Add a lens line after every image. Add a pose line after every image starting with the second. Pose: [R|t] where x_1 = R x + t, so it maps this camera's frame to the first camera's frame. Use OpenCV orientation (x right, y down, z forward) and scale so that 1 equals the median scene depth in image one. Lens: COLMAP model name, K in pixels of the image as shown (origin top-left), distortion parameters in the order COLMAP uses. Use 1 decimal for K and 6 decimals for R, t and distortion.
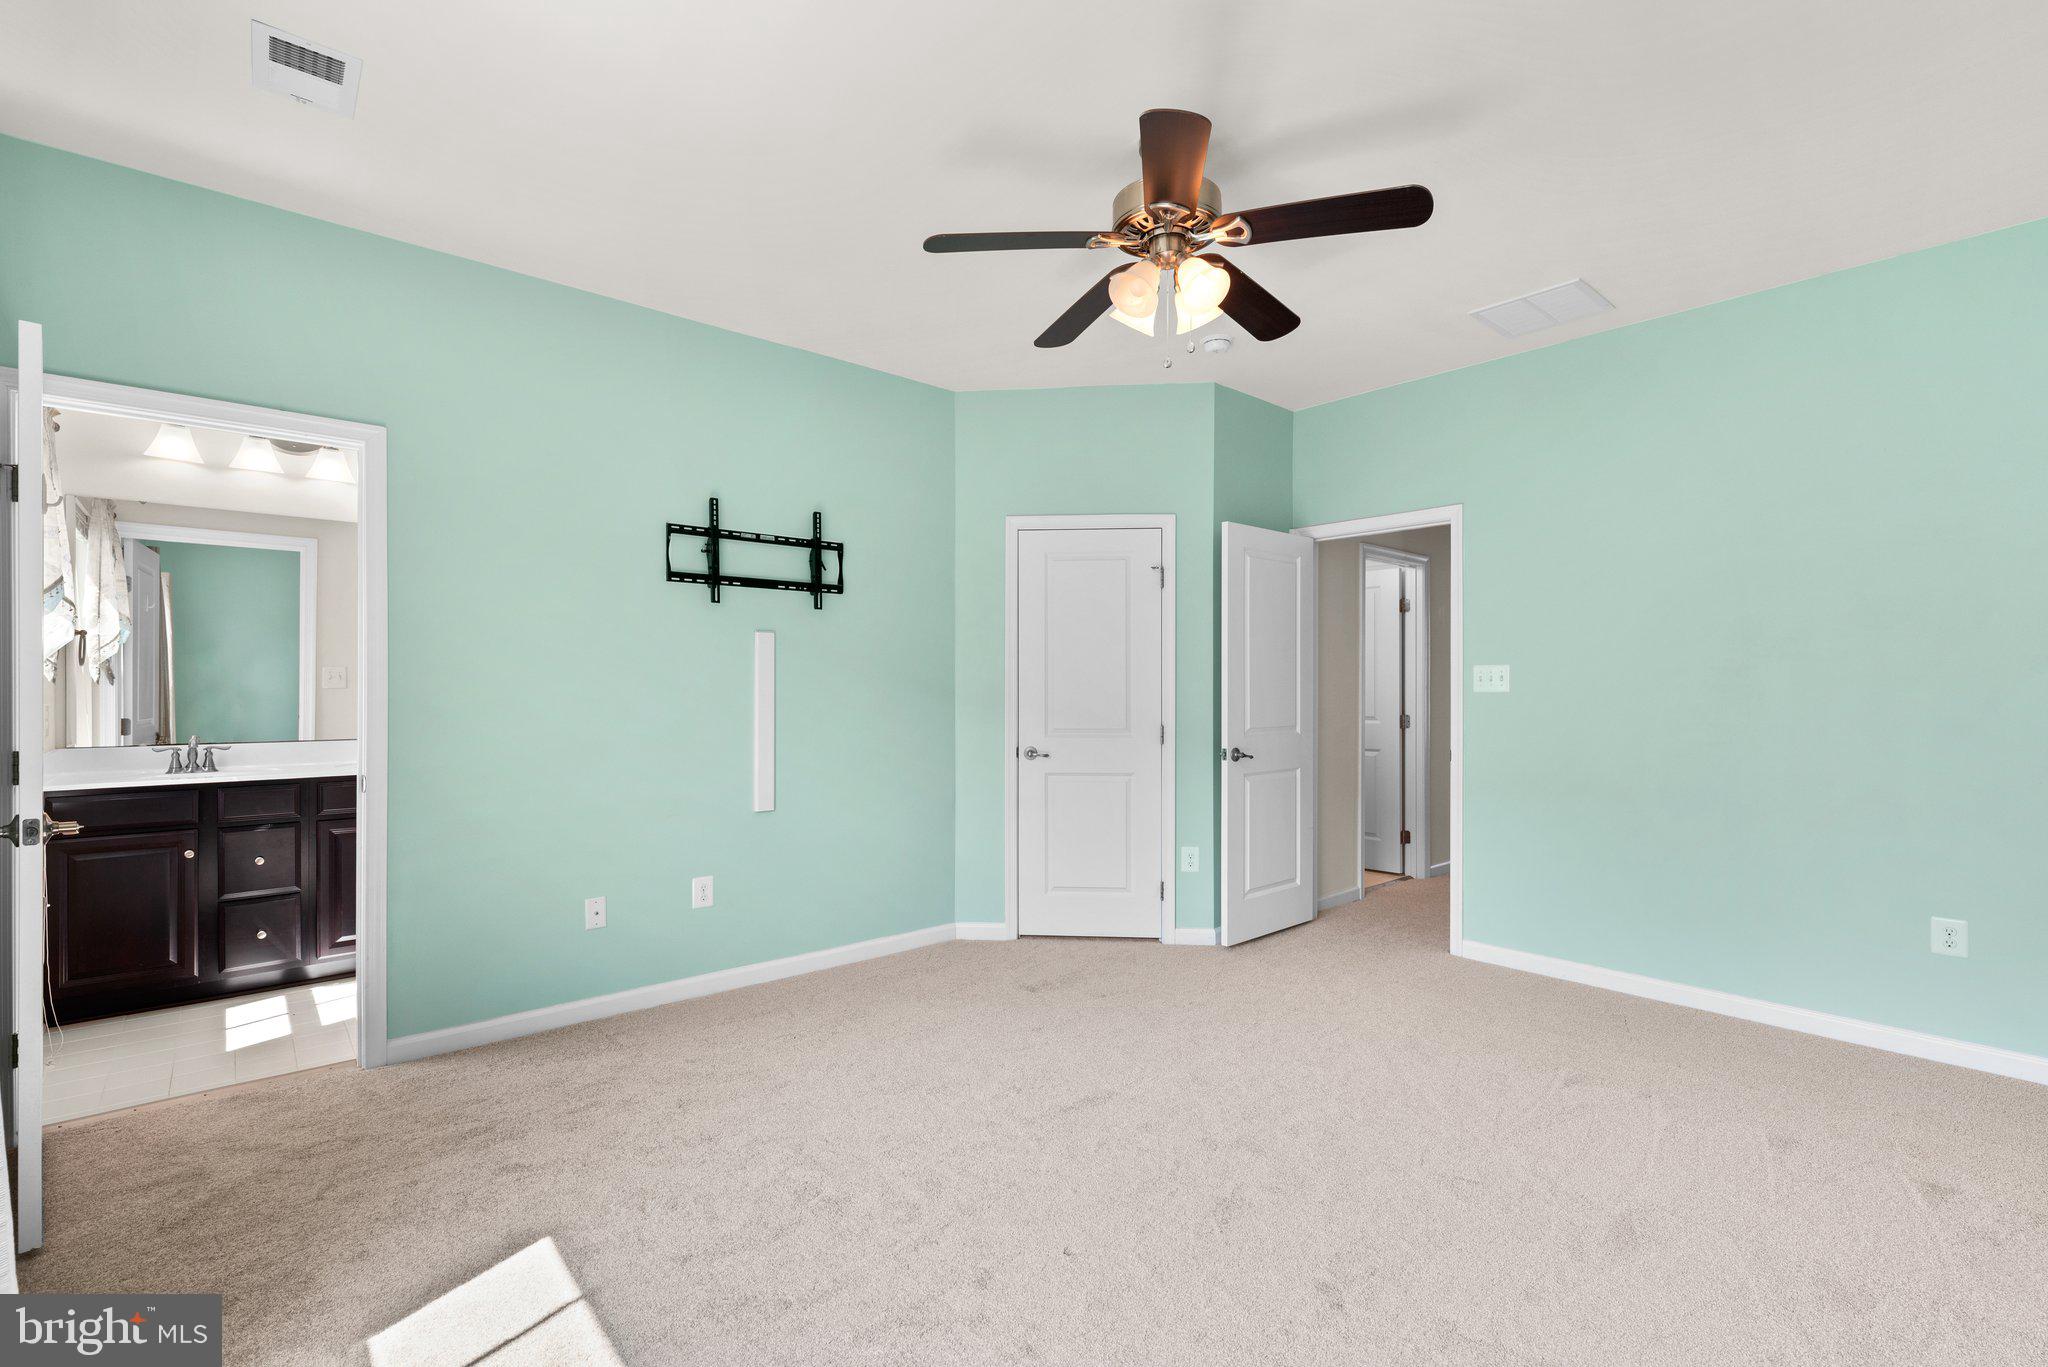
lens RADIAL K [[888.1, 0, 1024.0], [0, 888.1, 683.5], [0, 0, 1]] dist [-0.000385, -0.000112]
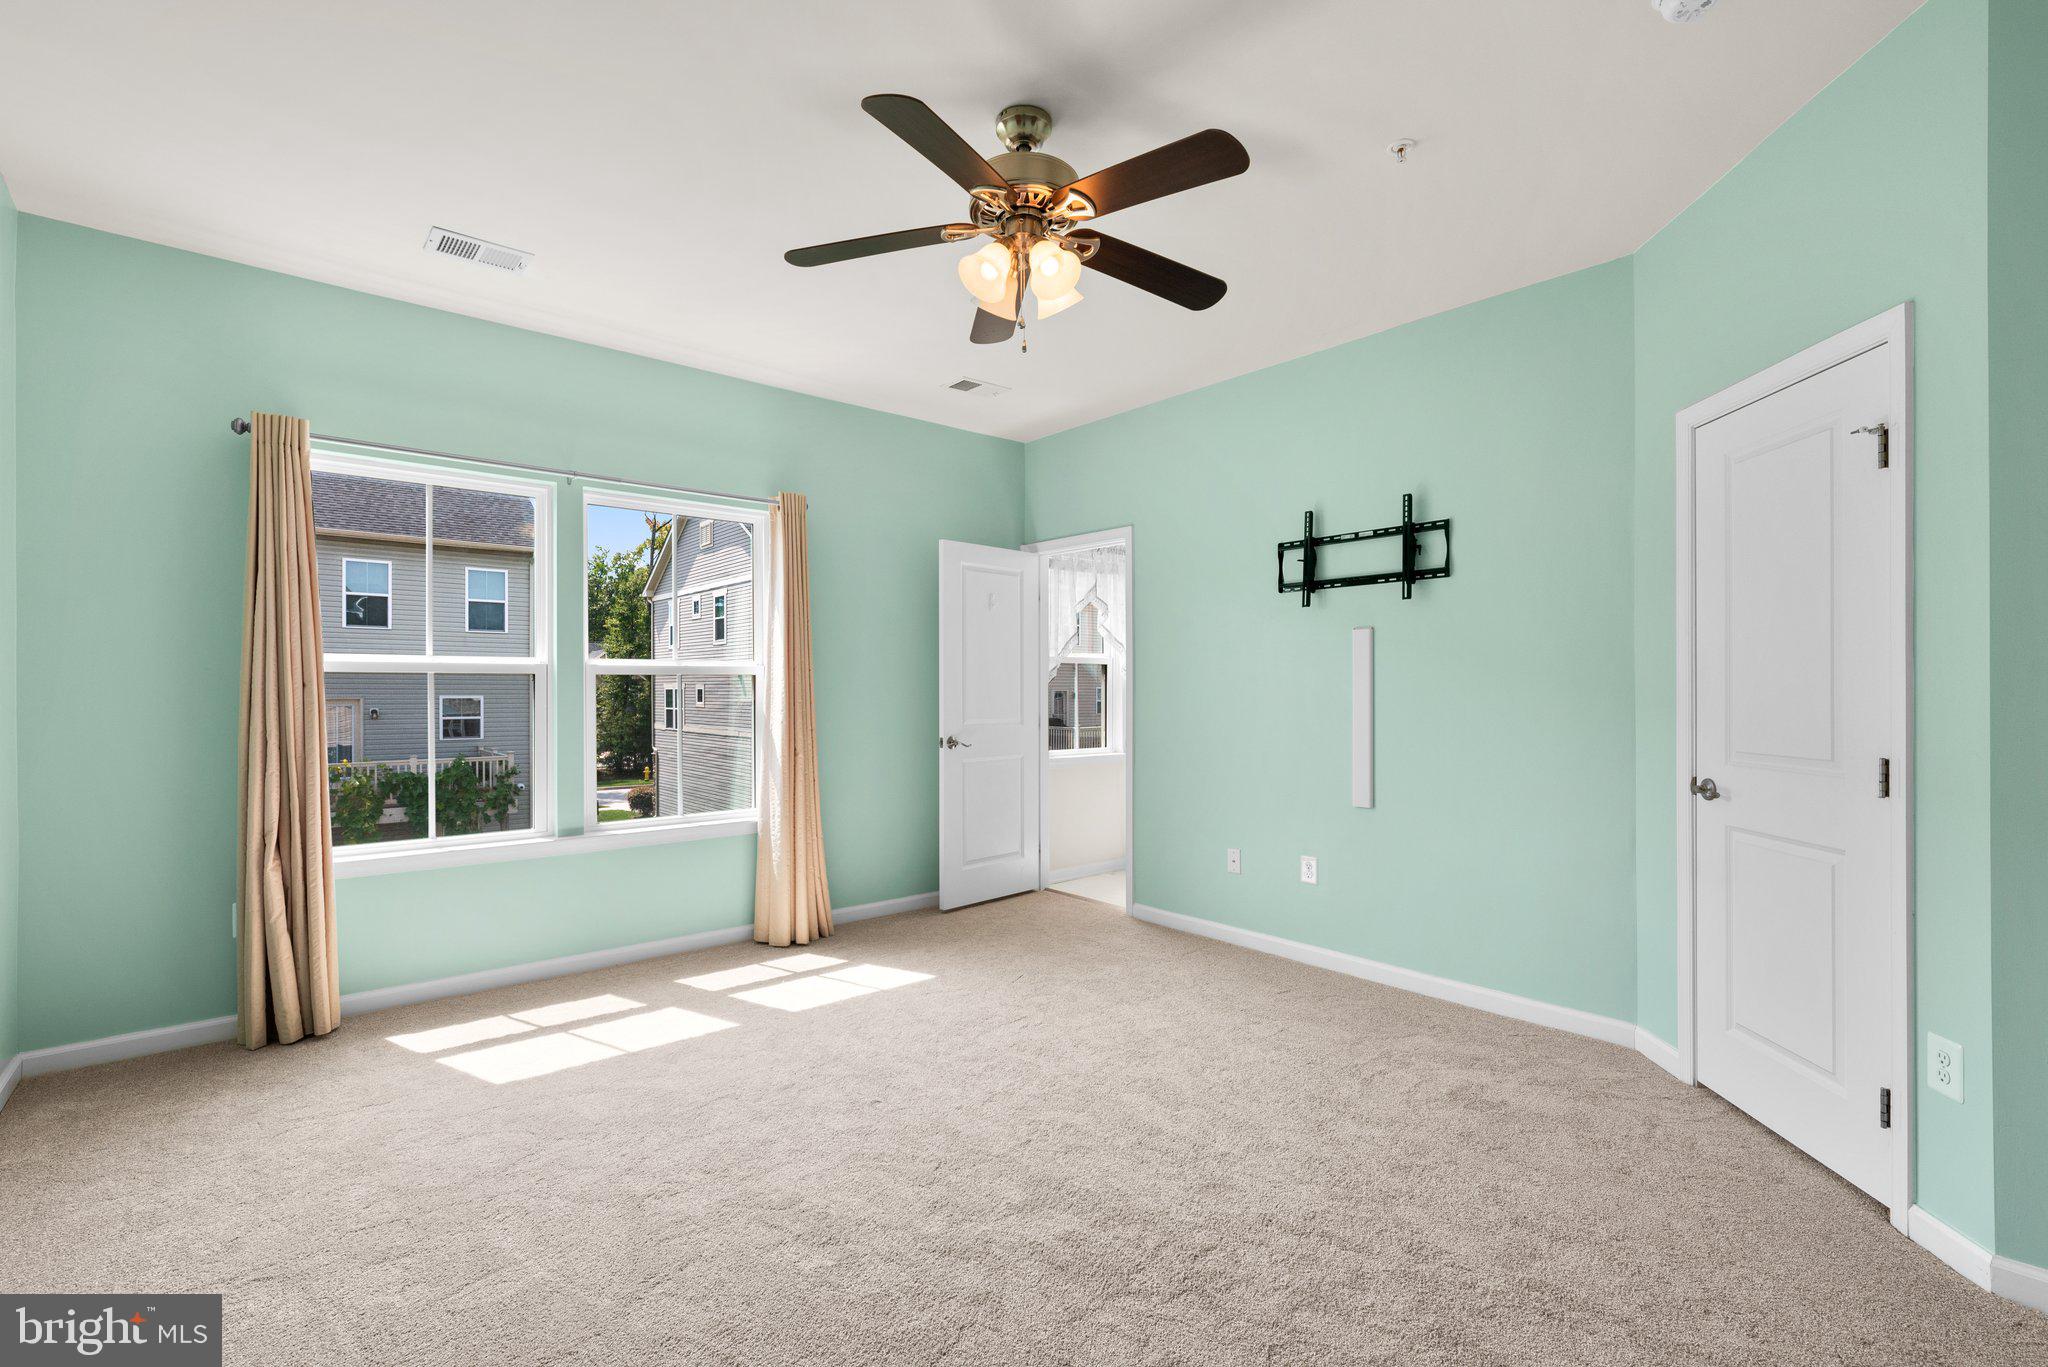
lens RADIAL K [[919.1, 0, 1028.1], [0, 919.1, 689.0], [0, 0, 1]] dist [0.001839, -0.000102]
pose [[0.001231, -0.001359, -0.999998, 0.741422], [0.002698, 0.999995, -0.001356, 0.010215], [0.999996, -0.002696, 0.001234, 0.619591]]
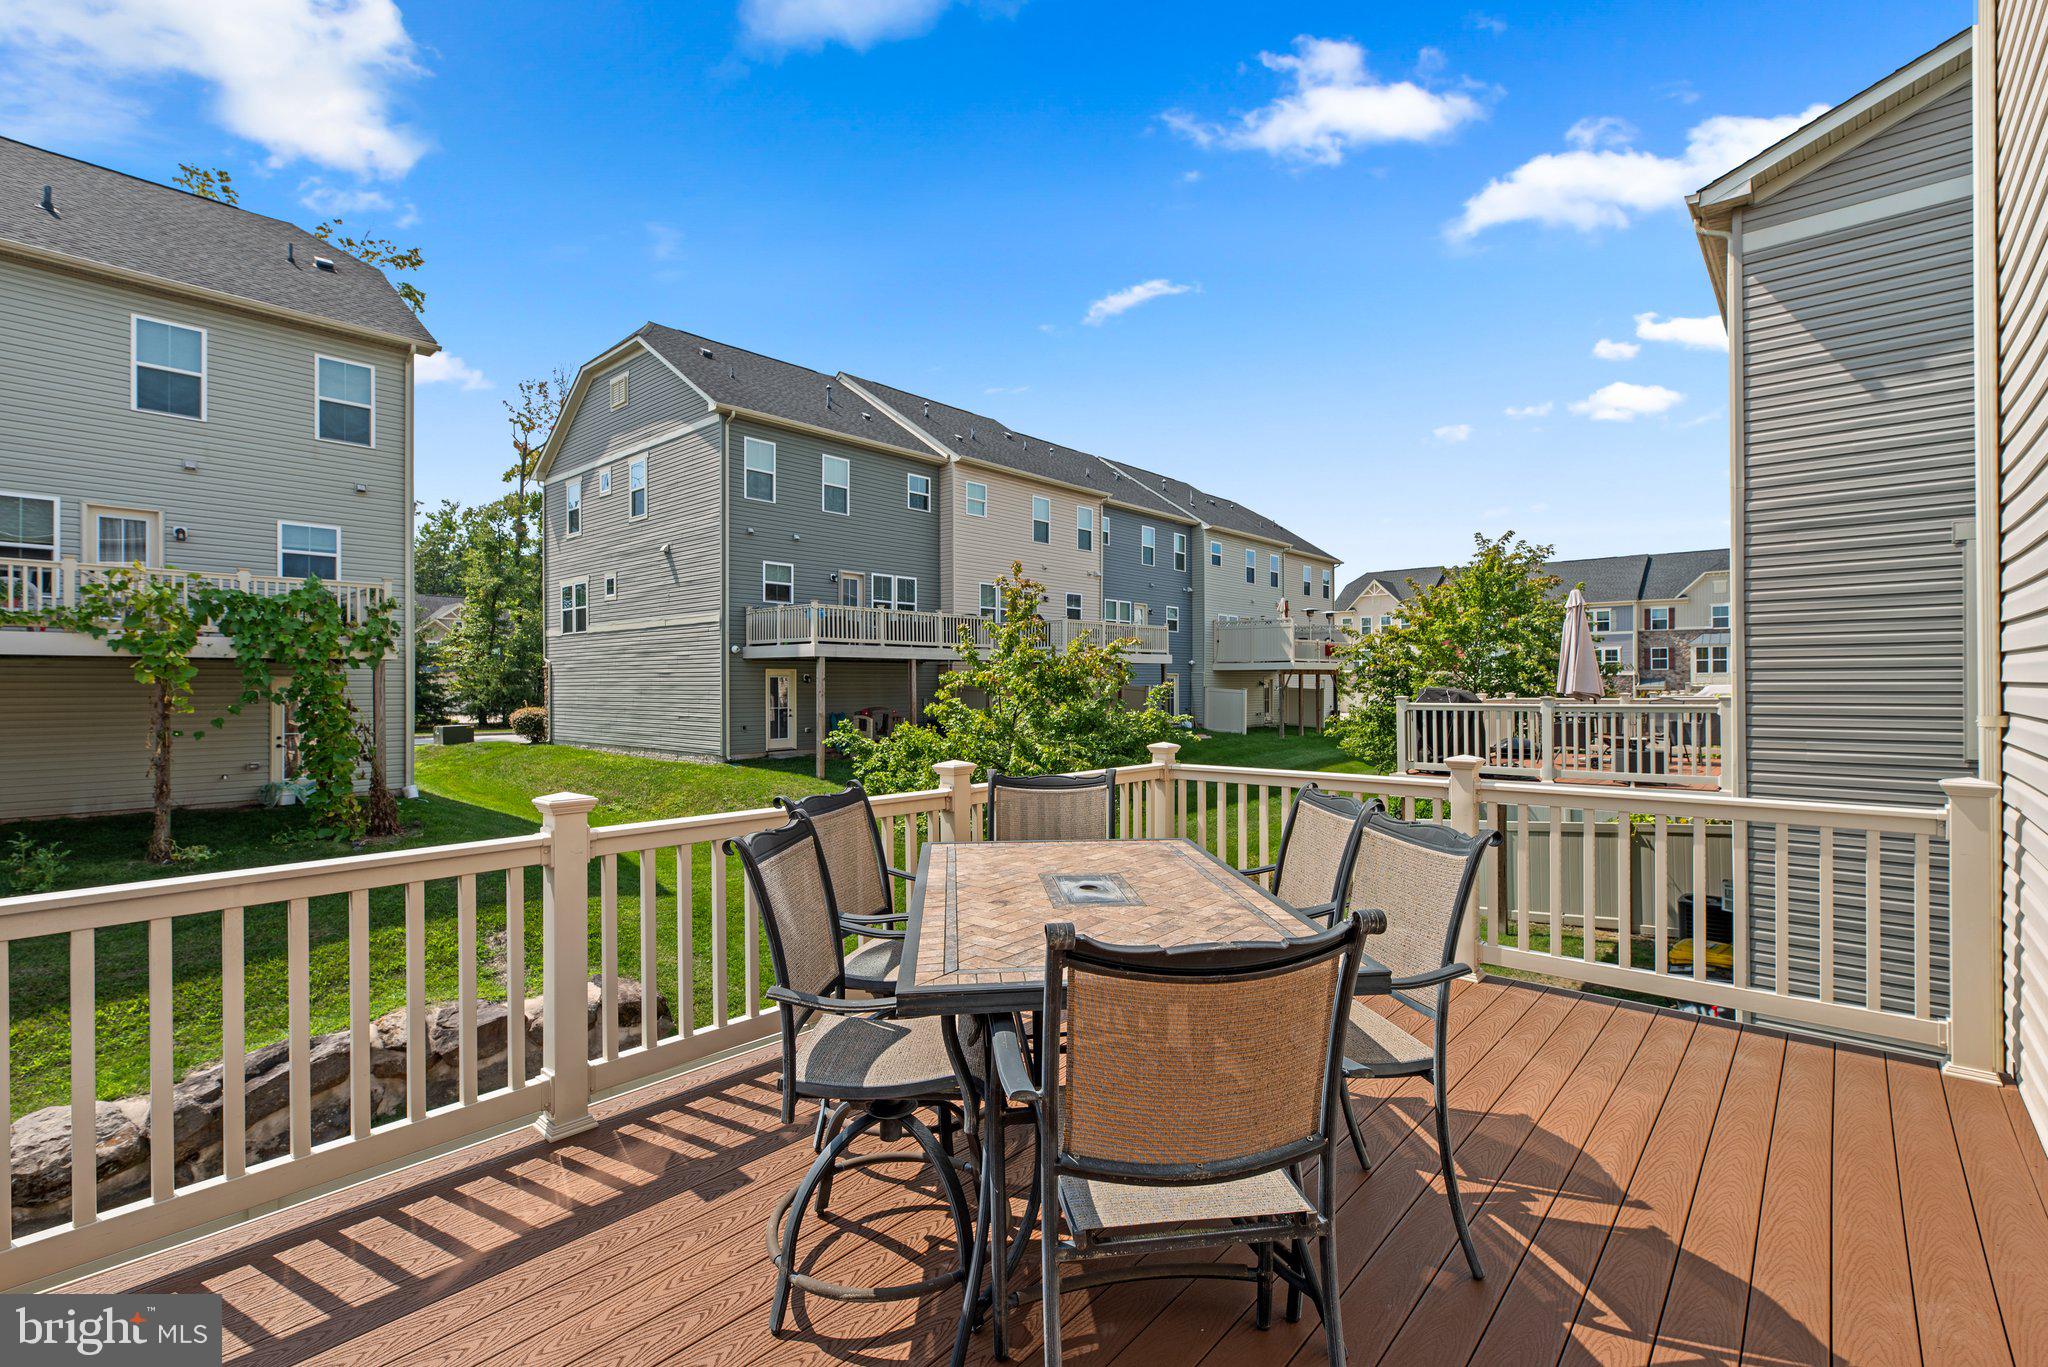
lens RADIAL K [[919.1, 0, 1028.1], [0, 919.1, 689.0], [0, 0, 1]] dist [0.001839, -0.000102]
pose [[0.136592, 0.001608, -0.990626, -0.222319], [0.003097, 0.999993, 0.002050, 0.781666], [0.990623, -0.003348, 0.136586, -0.127573]]
